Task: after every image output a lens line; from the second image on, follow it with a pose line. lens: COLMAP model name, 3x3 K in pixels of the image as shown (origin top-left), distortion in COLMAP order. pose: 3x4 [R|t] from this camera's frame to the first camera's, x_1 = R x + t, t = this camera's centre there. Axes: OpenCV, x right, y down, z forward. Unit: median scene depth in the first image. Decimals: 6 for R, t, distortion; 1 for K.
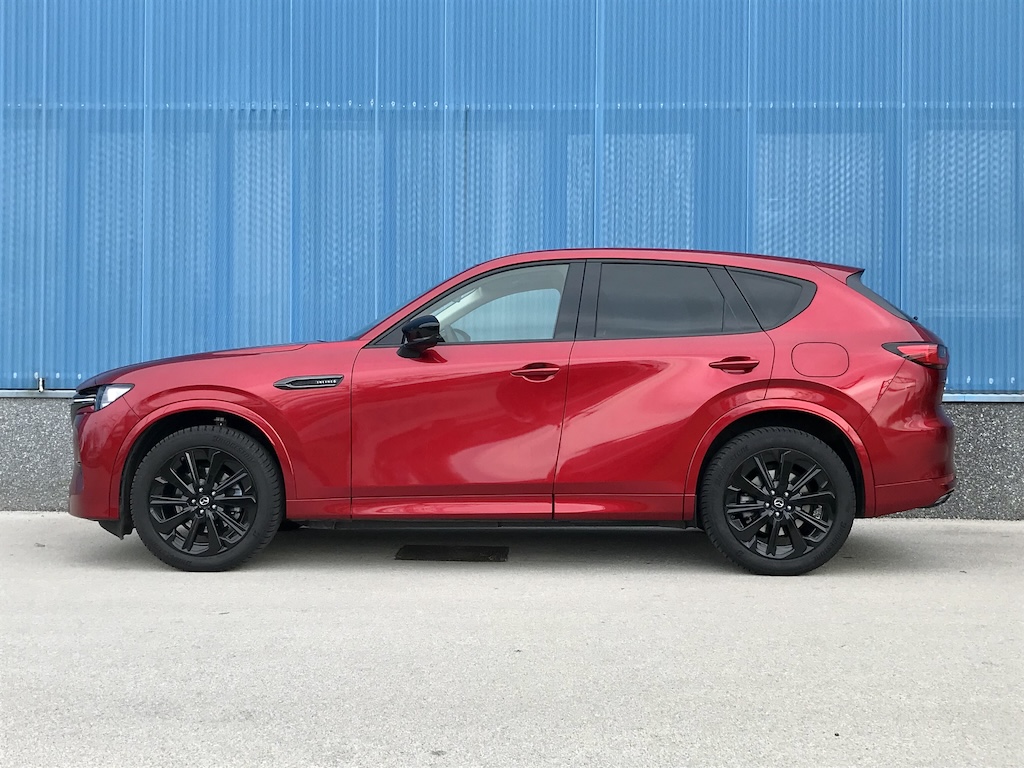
lens RADIAL K [[1285.6, 0, 511.9], [0, 1285.6, 385.8], [0, 0, 1]] dist [0.014975, 0.000000]
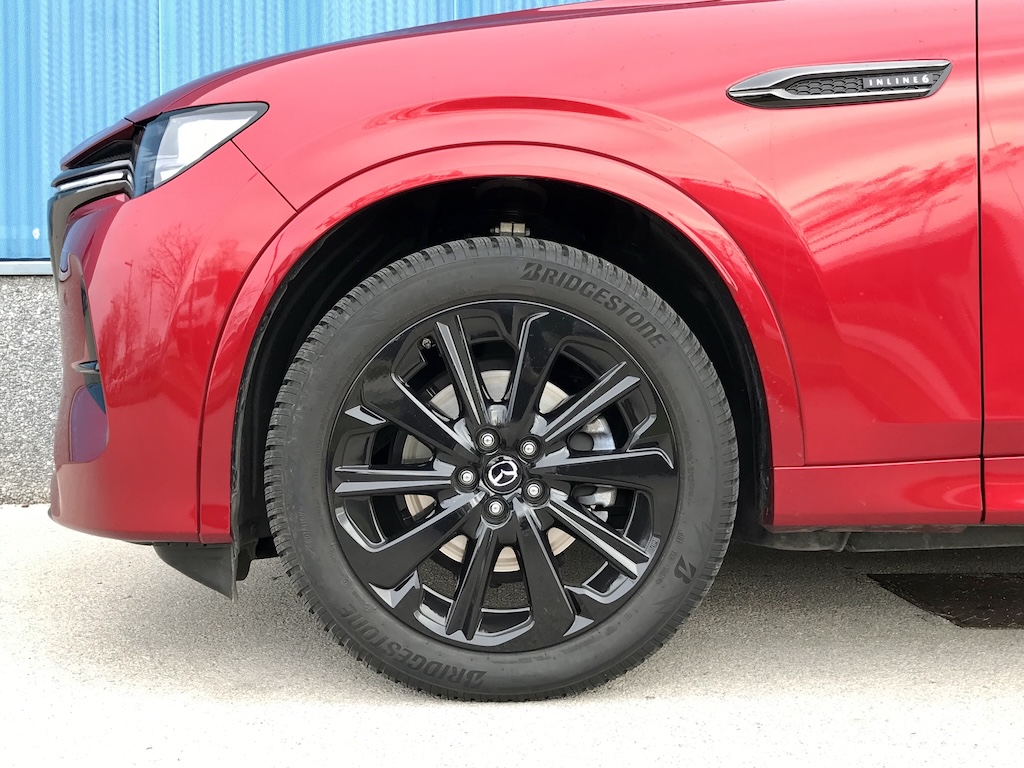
lens RADIAL K [[1285.6, 0, 513.0], [0, 1285.6, 379.0], [0, 0, 1]] dist [0.014975, 0.000000]
pose [[0.998107, -0.061297, 0.004988, -0.237233], [0.061102, 0.997593, 0.032779, 0.056461], [-0.006985, -0.032412, 0.999450, 0.688931]]
